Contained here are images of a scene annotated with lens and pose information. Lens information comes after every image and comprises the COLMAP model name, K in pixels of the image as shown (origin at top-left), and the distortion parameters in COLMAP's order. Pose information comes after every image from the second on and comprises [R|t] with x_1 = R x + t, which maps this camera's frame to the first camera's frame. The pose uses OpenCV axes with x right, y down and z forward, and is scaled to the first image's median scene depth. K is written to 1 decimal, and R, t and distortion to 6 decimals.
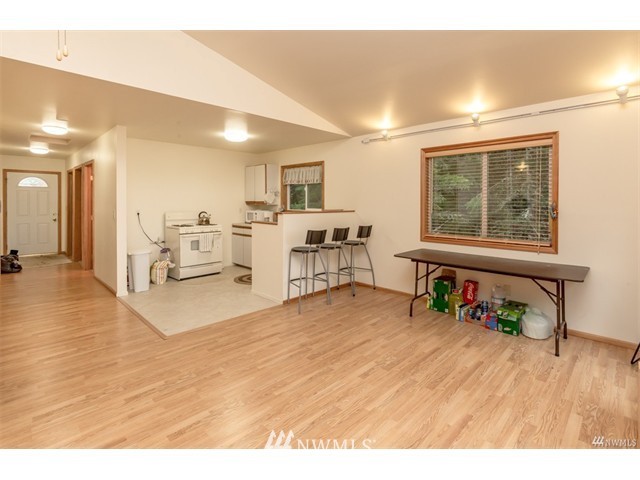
lens RADIAL K [[311.9, 0, 334.5], [0, 311.9, 204.9], [0, 0, 1]] dist [0.000655, 0.000646]
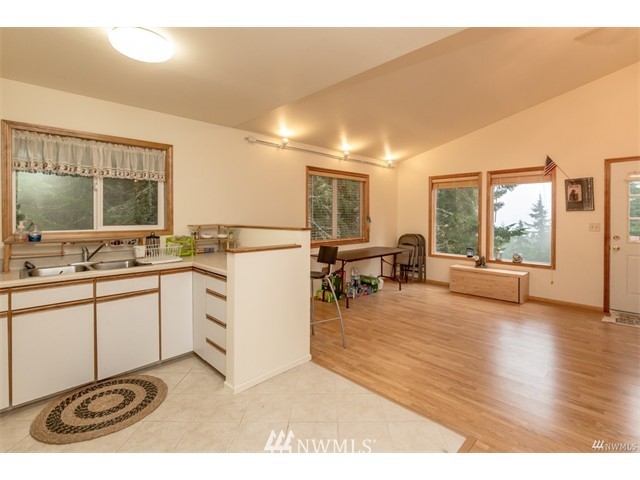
lens RADIAL K [[311.6, 0, 321.8], [0, 311.6, 216.6], [0, 0, 1]] dist [0.000397, 0.000064]
pose [[0.029299, -0.006576, 0.999549, -0.572383], [0.009748, 0.999933, 0.006292, -0.003885], [-0.999523, 0.009559, 0.029361, 0.632322]]
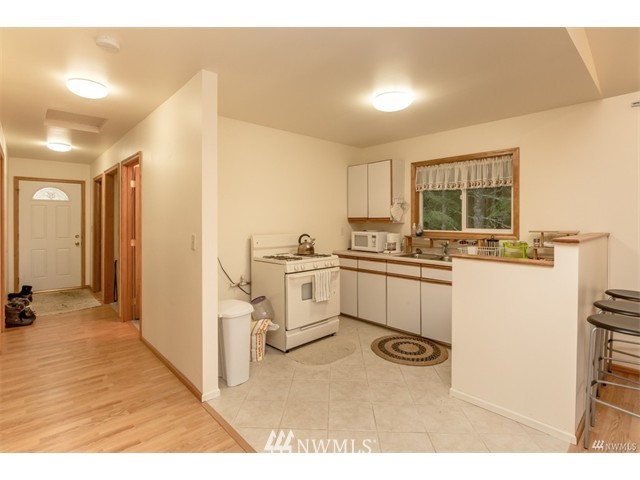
lens RADIAL K [[321.8, 0, 321.7], [0, 321.8, 221.0], [0, 0, 1]] dist [-0.004539, -0.001259]
pose [[0.997891, -0.002995, -0.064844, -0.331498], [0.002540, 0.999972, -0.007088, -0.000069], [0.064863, 0.006908, 0.997870, 0.341691]]
